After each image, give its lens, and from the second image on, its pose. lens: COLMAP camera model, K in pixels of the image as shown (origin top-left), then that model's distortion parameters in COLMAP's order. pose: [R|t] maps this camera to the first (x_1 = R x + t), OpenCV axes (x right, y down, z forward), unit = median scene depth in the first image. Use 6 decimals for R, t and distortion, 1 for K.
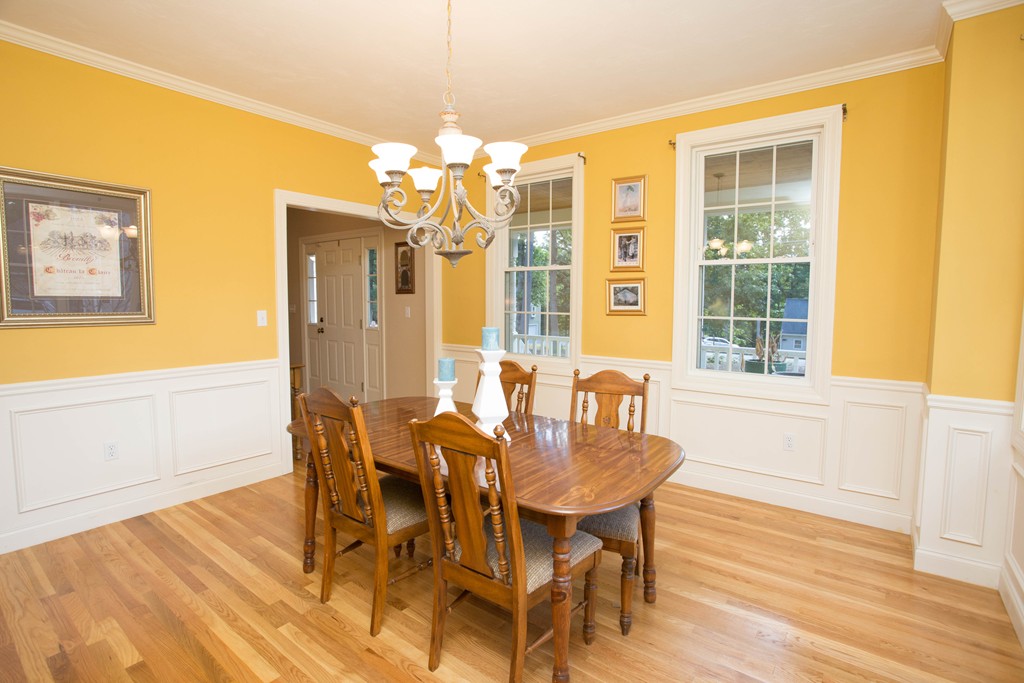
lens RADIAL K [[501.0, 0, 505.0], [0, 501.0, 337.1], [0, 0, 1]] dist [-0.048944, 0.000280]
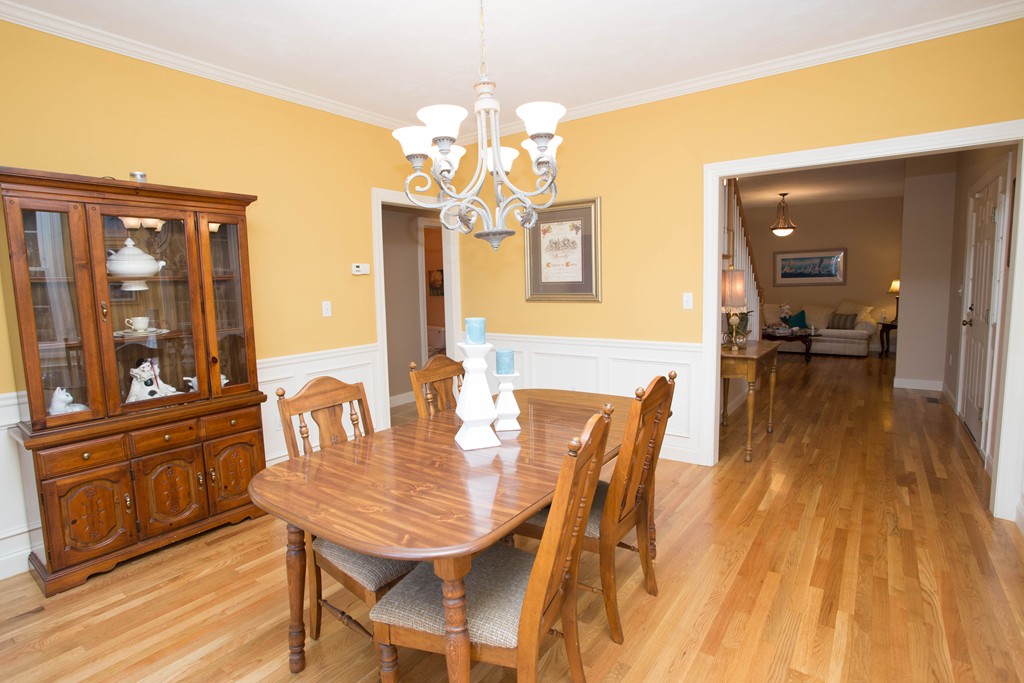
lens RADIAL K [[501.0, 0, 505.0], [0, 501.0, 337.1], [0, 0, 1]] dist [-0.048944, 0.000280]
pose [[0.016685, 0.098971, -0.994950, 0.654546], [-0.053172, 0.993769, 0.097962, -0.057376], [0.998446, 0.051269, 0.021843, 0.800422]]
